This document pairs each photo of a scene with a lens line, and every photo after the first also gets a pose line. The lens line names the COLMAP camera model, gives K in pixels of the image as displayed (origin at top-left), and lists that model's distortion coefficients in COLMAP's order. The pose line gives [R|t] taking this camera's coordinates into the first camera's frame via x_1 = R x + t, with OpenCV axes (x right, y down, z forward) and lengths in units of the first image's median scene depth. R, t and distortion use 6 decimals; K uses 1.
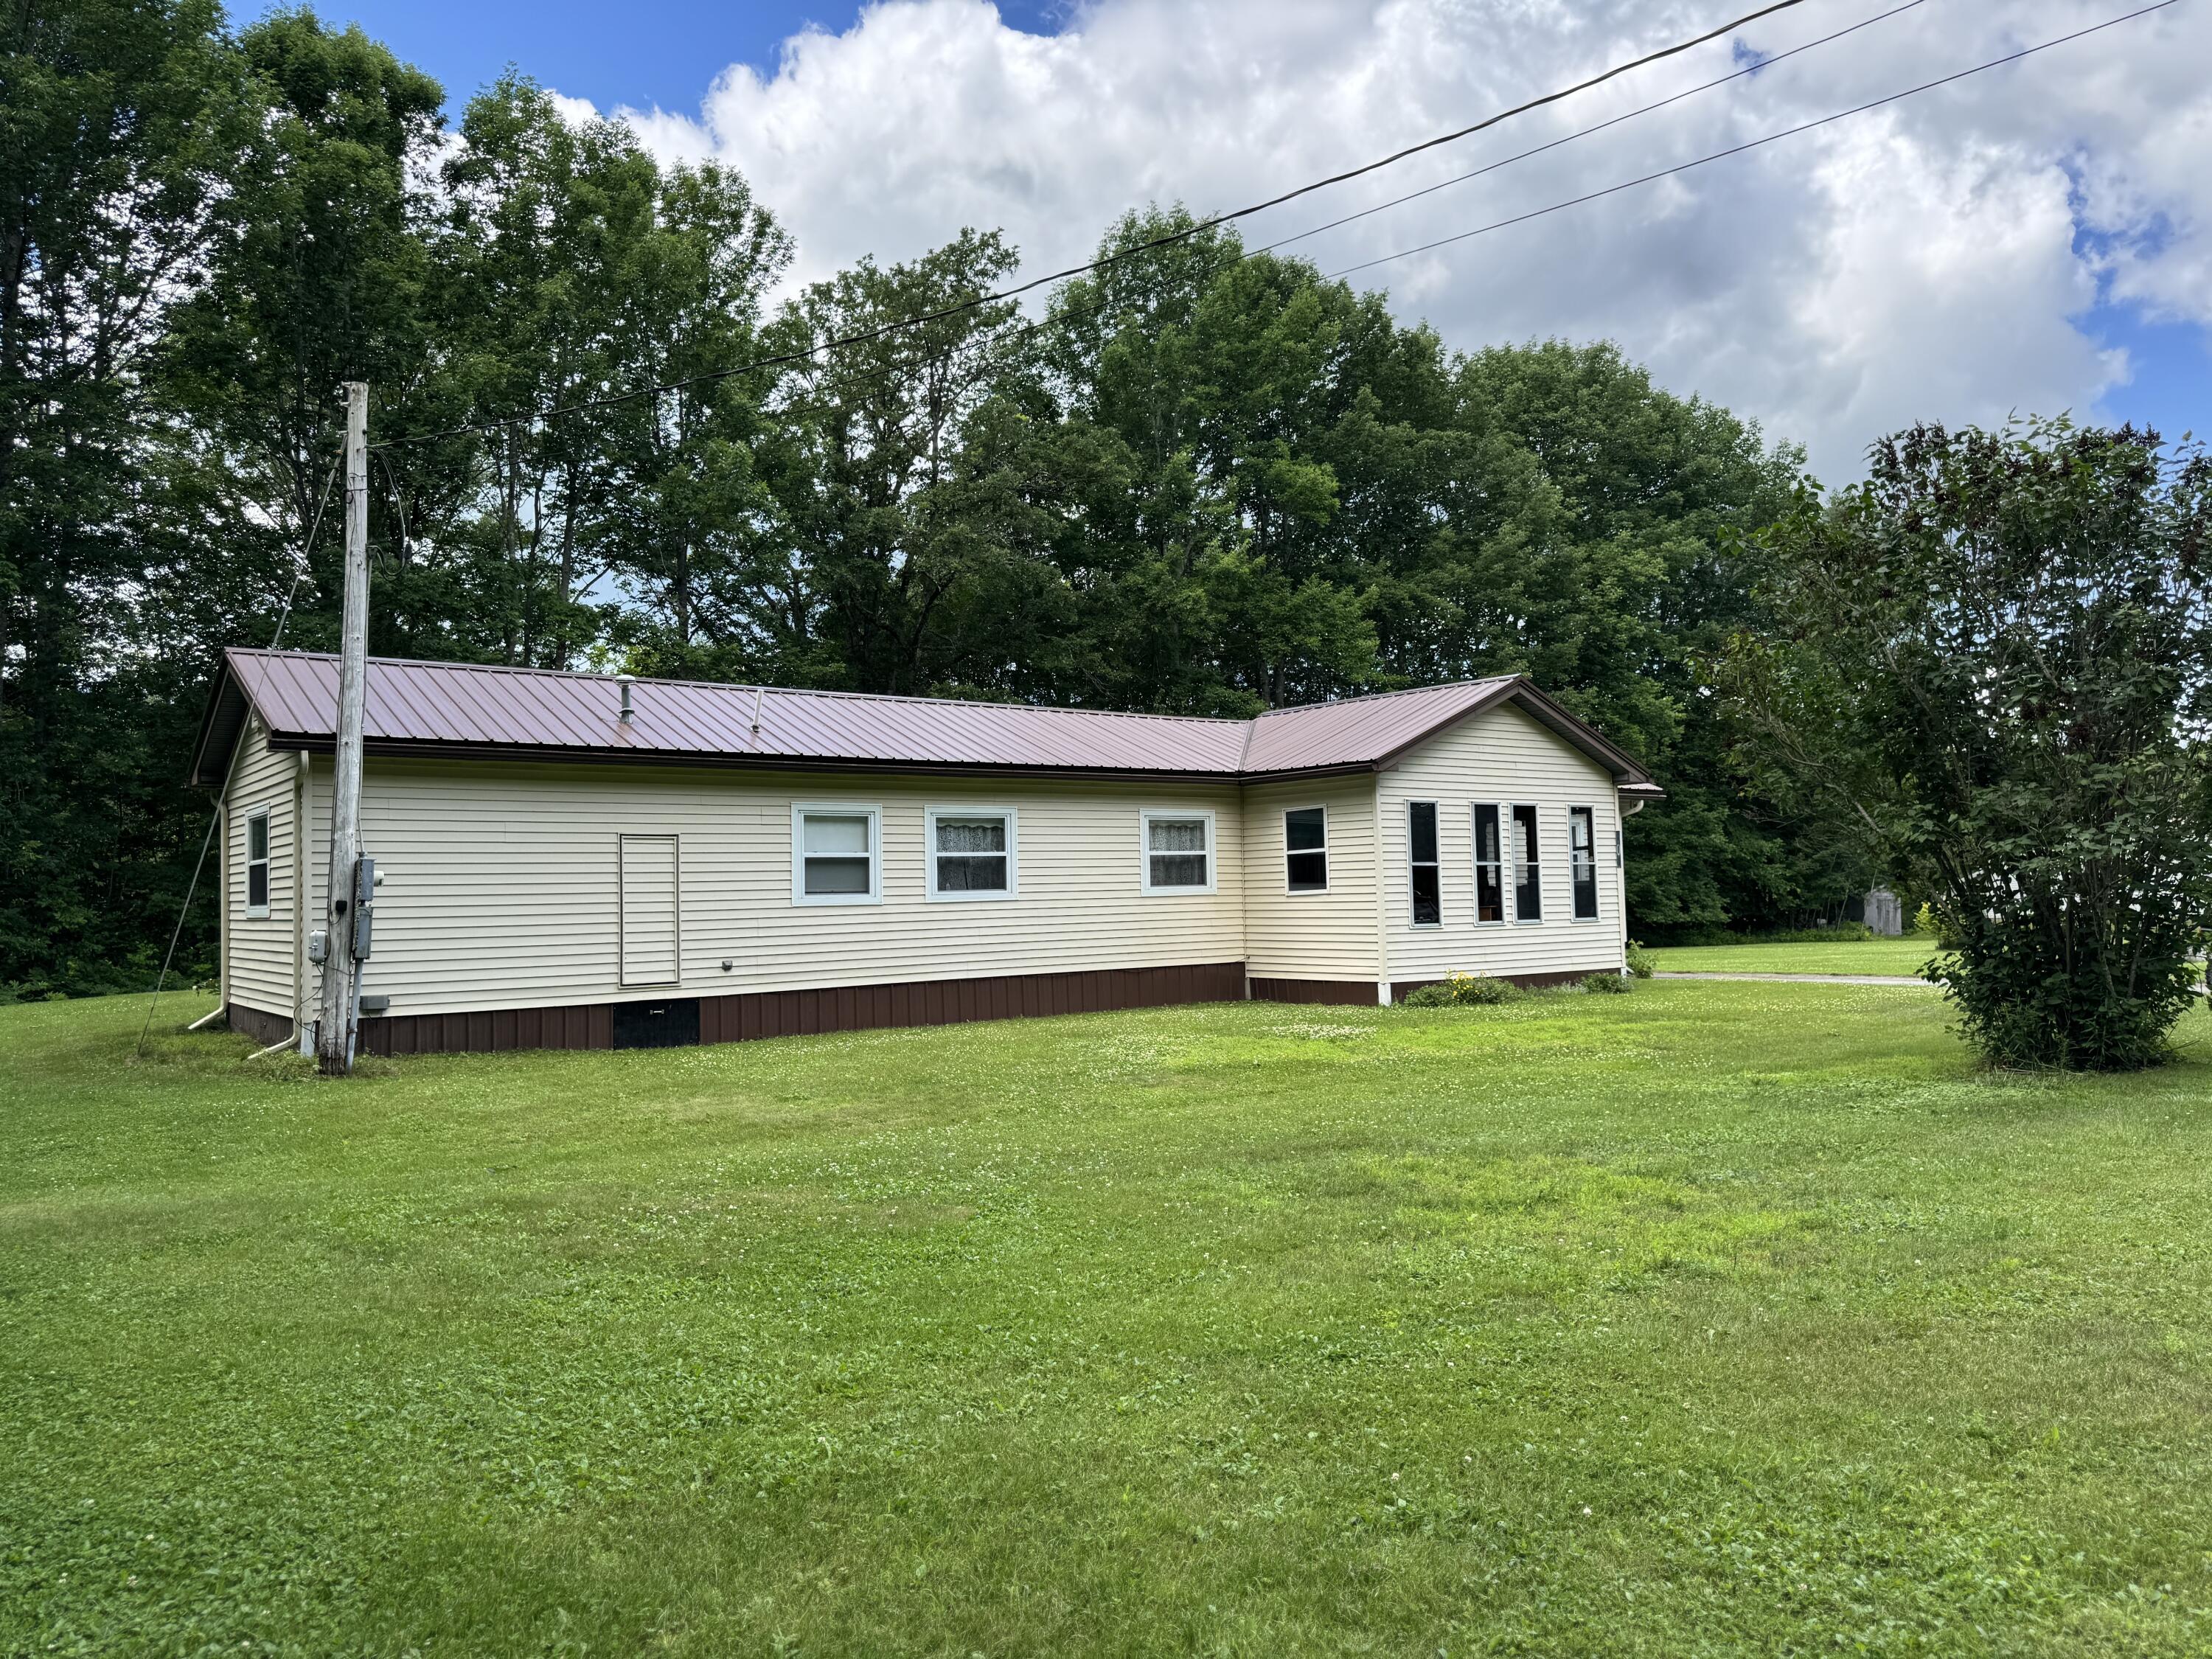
lens RADIAL K [[1557.7, 0, 1097.2], [0, 1557.7, 835.7], [0, 0, 1]] dist [0.026798, -0.004362]
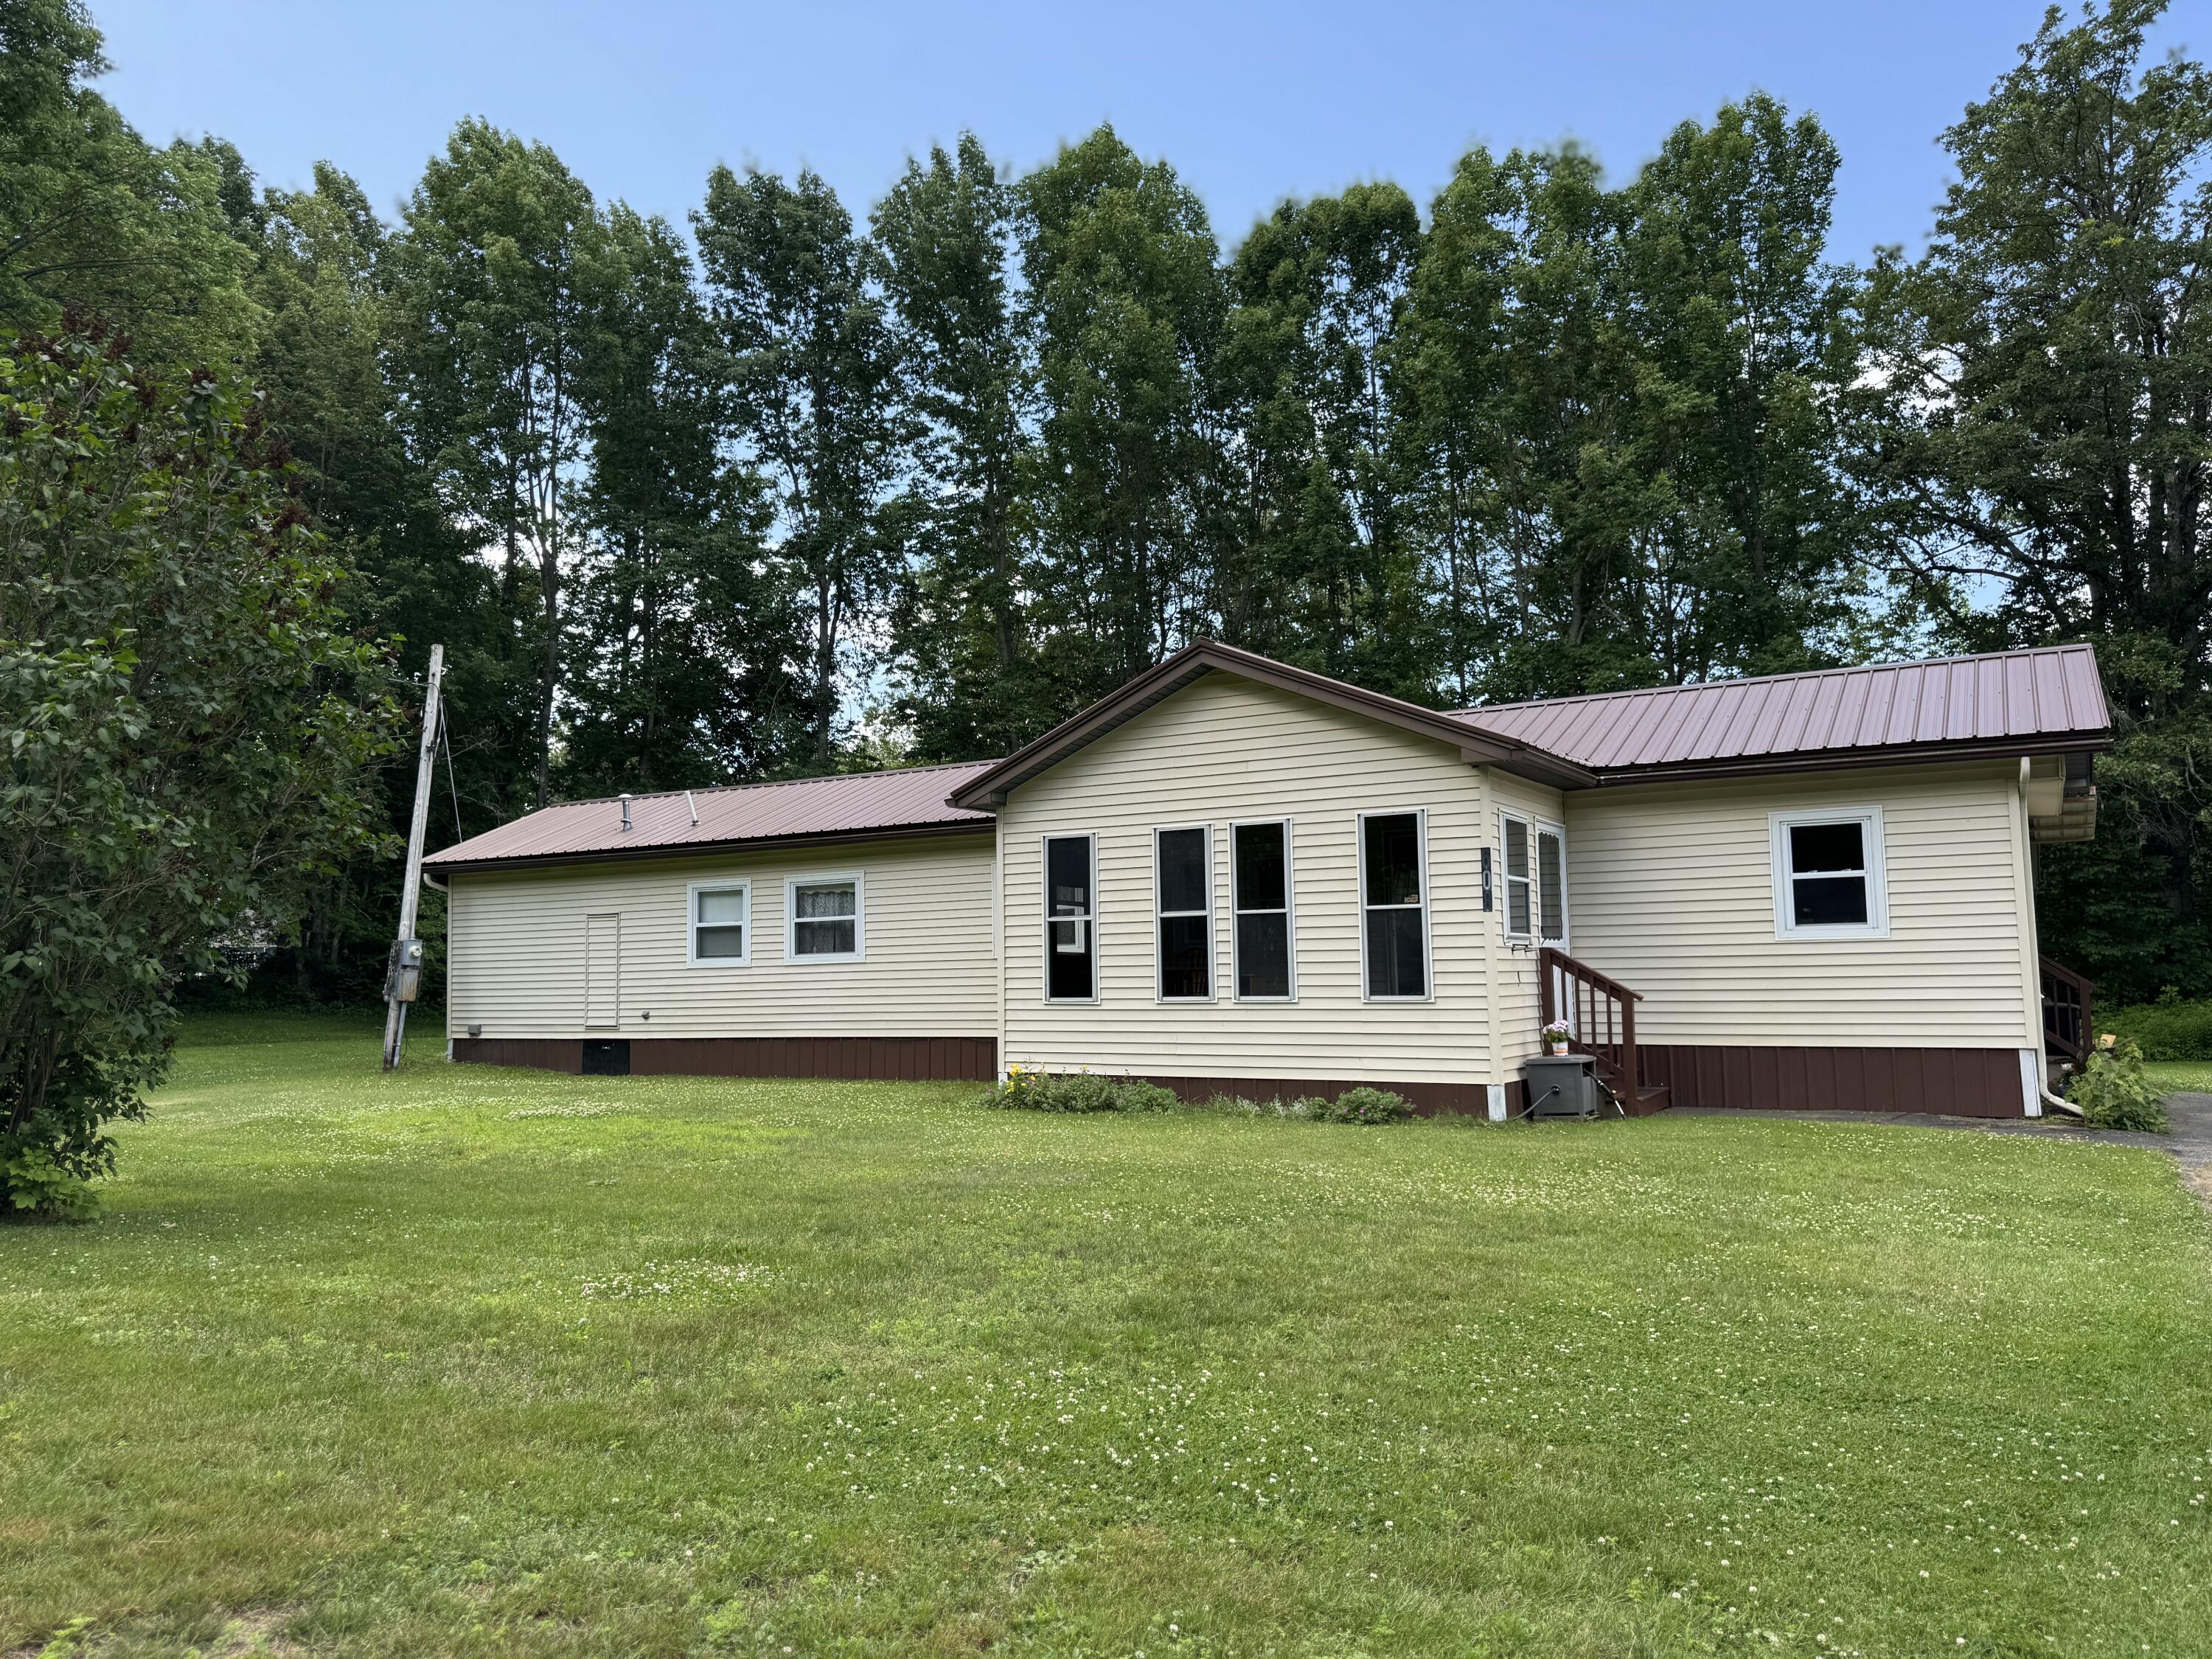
lens RADIAL K [[1557.7, 0, 1102.6], [0, 1557.7, 833.5], [0, 0, 1]] dist [0.026798, -0.004362]
pose [[0.364741, -0.064076, -0.928902, 0.935789], [0.052872, 0.997445, -0.048043, 0.014389], [0.929607, -0.031589, 0.367197, 0.762351]]
